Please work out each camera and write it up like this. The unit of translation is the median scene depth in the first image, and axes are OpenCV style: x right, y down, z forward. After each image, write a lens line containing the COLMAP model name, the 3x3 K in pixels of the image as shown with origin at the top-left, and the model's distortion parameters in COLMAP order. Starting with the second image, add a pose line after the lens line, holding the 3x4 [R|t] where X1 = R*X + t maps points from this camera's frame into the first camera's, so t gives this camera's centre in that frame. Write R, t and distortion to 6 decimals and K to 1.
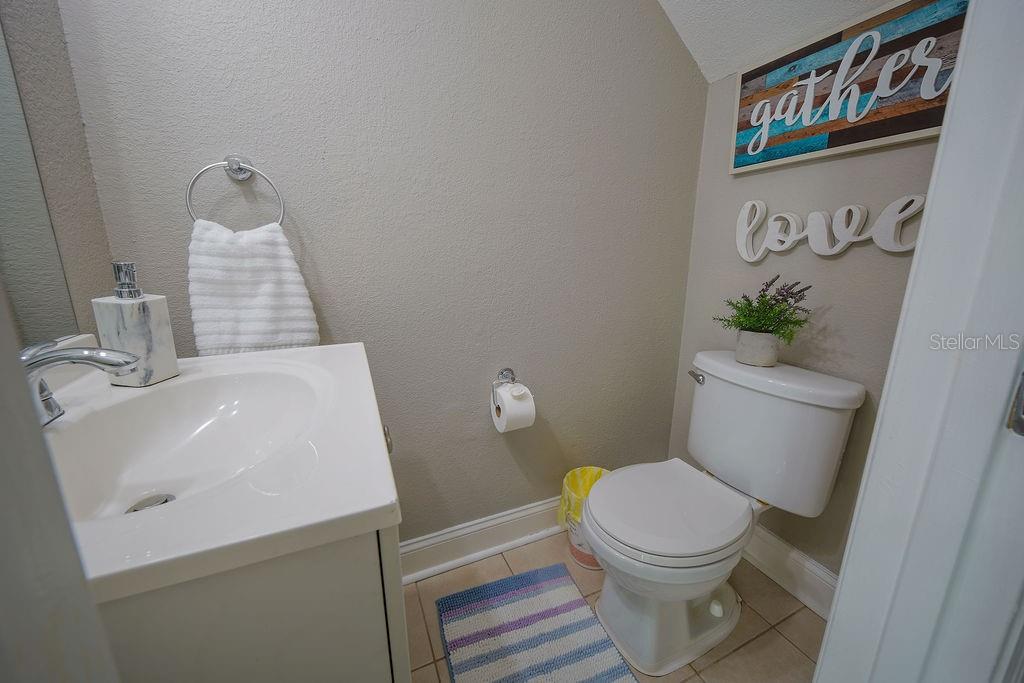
lens RADIAL K [[391.9, 0, 509.7], [0, 391.9, 337.7], [0, 0, 1]] dist [0.009300, -0.007511]
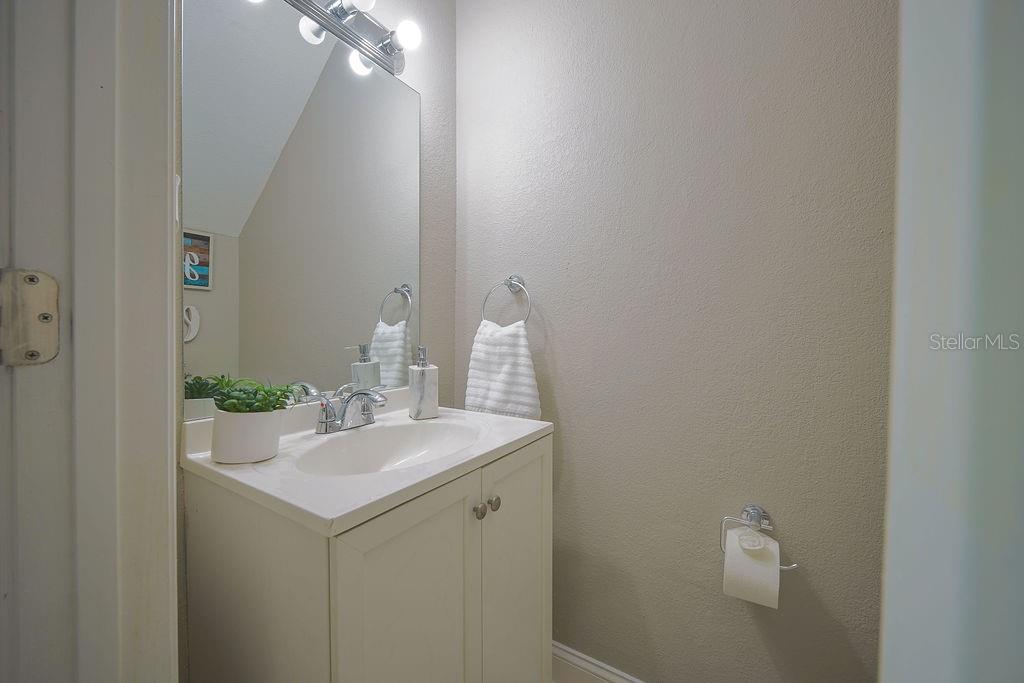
lens RADIAL K [[391.9, 0, 509.7], [0, 391.9, 337.7], [0, 0, 1]] dist [0.009300, -0.007511]
pose [[0.537322, 0.011445, -0.843299, 0.523345], [-0.194152, 0.974730, -0.110479, -0.082430], [0.820725, 0.223091, 0.525966, 0.284526]]
